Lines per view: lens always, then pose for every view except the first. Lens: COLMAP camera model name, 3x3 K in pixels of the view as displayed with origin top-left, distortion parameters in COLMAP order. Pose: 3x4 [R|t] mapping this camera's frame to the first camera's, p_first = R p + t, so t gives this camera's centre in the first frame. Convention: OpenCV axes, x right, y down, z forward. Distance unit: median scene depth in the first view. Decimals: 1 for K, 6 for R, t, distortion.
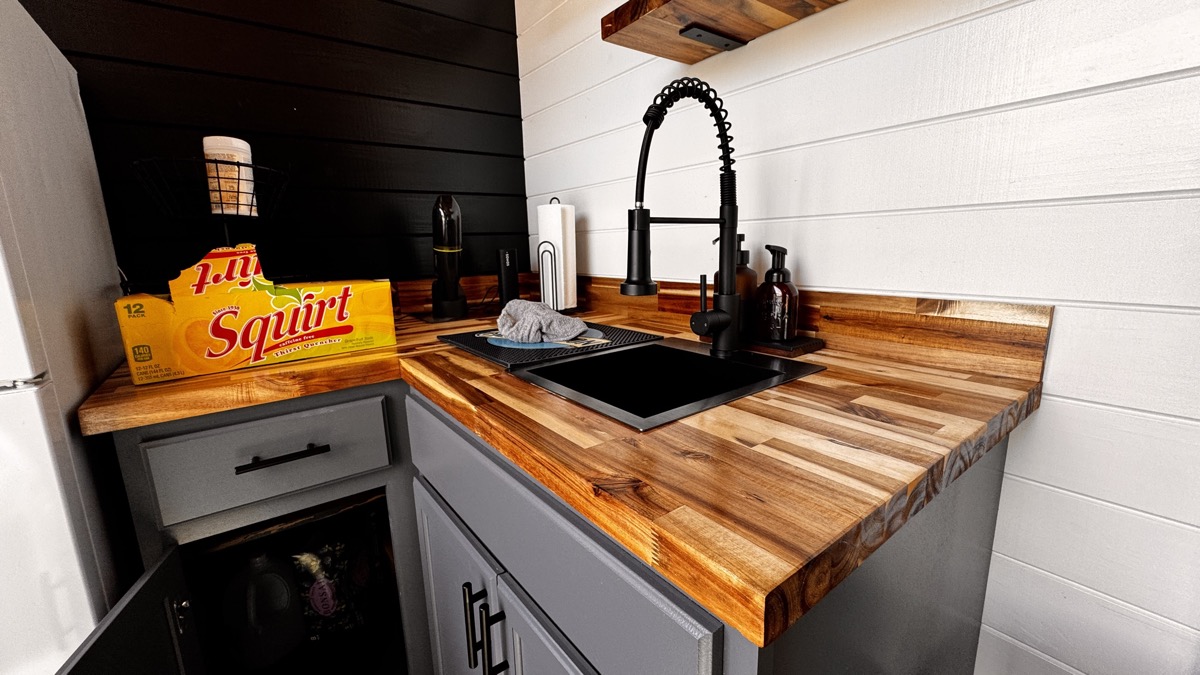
lens RADIAL K [[478.3, 0, 602.8], [0, 478.3, 337.2], [0, 0, 1]] dist [-0.005258, 0.000887]
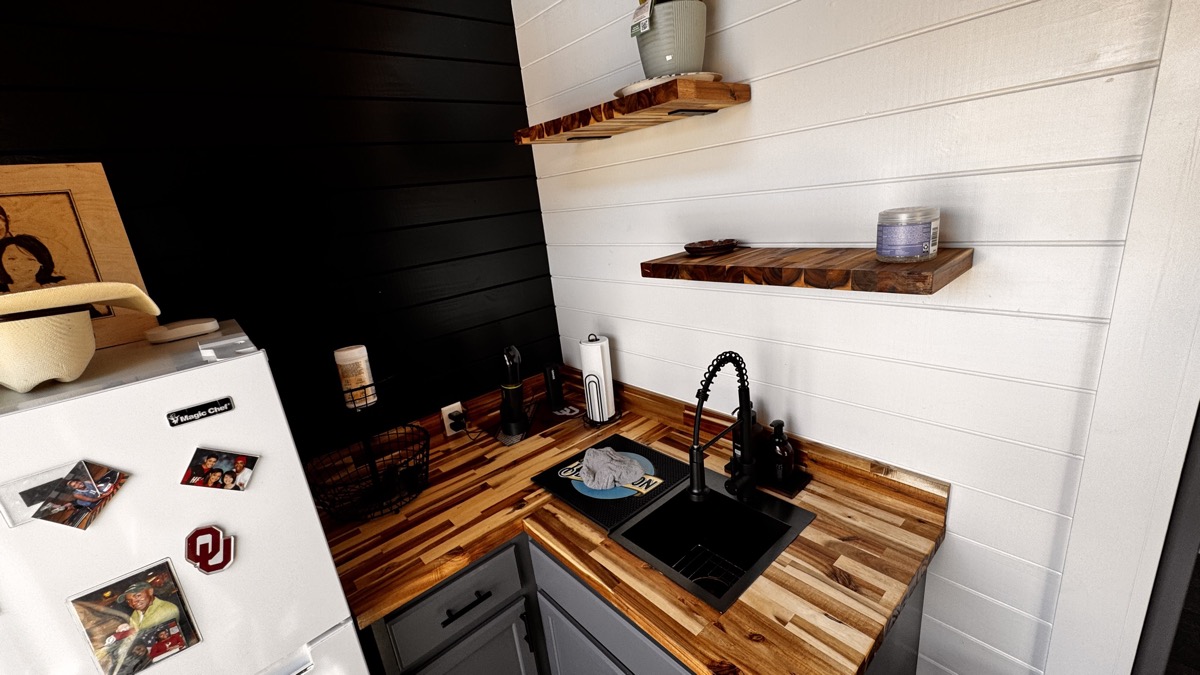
lens RADIAL K [[478.3, 0, 602.9], [0, 478.3, 337.0], [0, 0, 1]] dist [-0.005258, 0.000887]
pose [[0.994147, -0.097707, 0.046091, -0.229613], [0.093304, 0.991599, 0.089583, -0.692037], [-0.054457, -0.084758, 0.994912, -0.445985]]
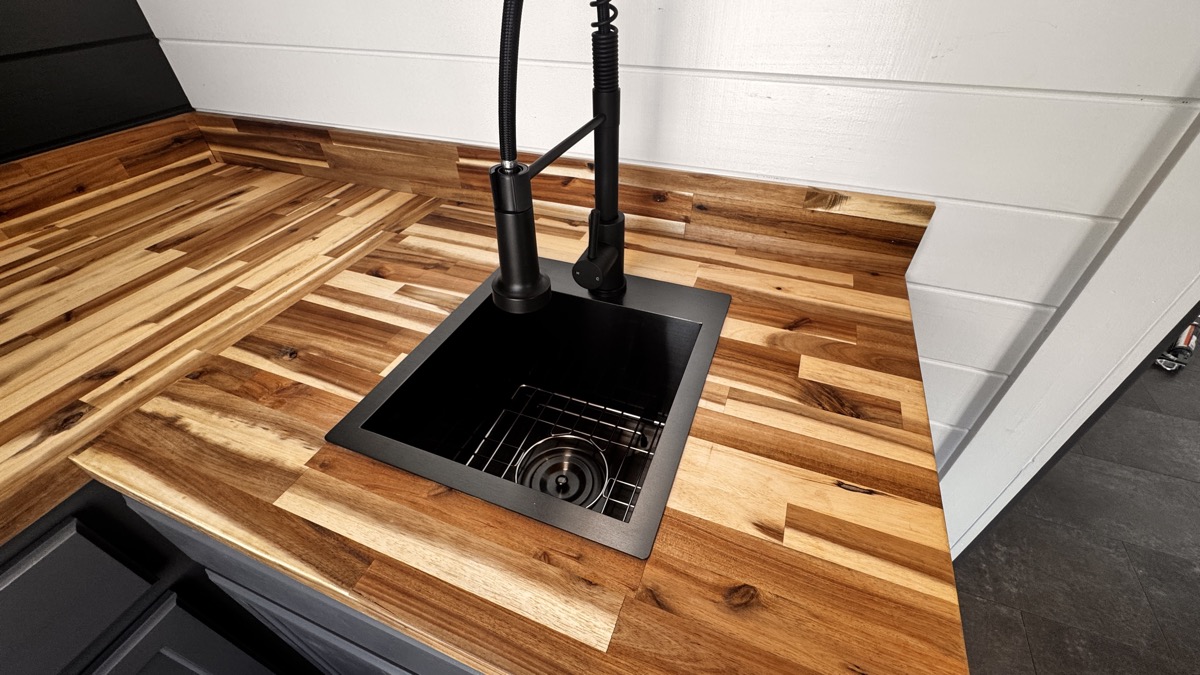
lens RADIAL K [[478.3, 0, 600.7], [0, 478.3, 336.0], [0, 0, 1]] dist [-0.005258, 0.000887]
pose [[0.855360, -0.322432, 0.405459, -0.109839], [0.092495, 0.865168, 0.492879, -0.315570], [-0.509710, -0.384086, 0.769853, 0.404658]]
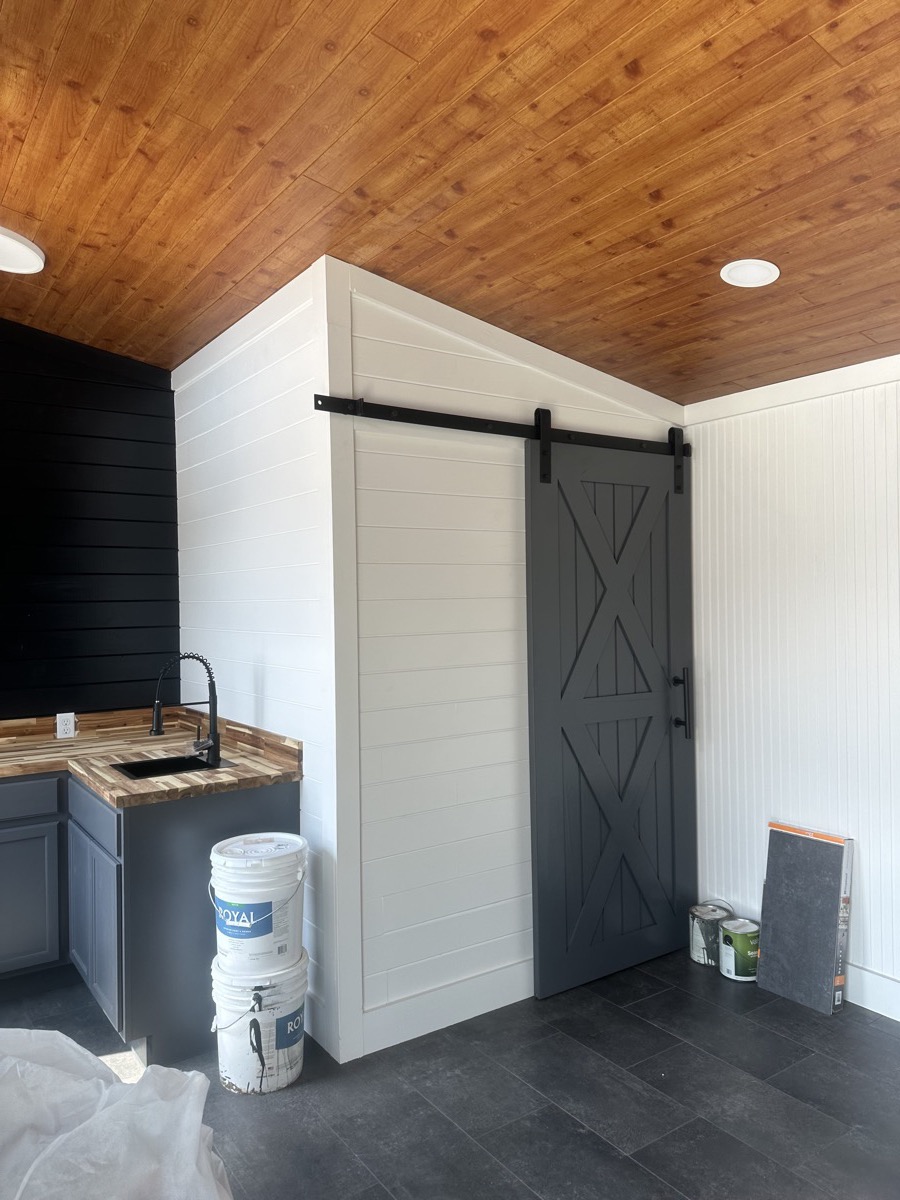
lens RADIAL K [[849.1, 0, 449.3], [0, 849.1, 600.7], [0, 0, 1]] dist [-0.004525, -0.000750]
pose [[0.999145, 0.013943, -0.038933, 1.621553], [-0.021012, 0.982034, -0.187533, 0.022531], [0.035618, 0.188191, 0.981486, -3.207087]]
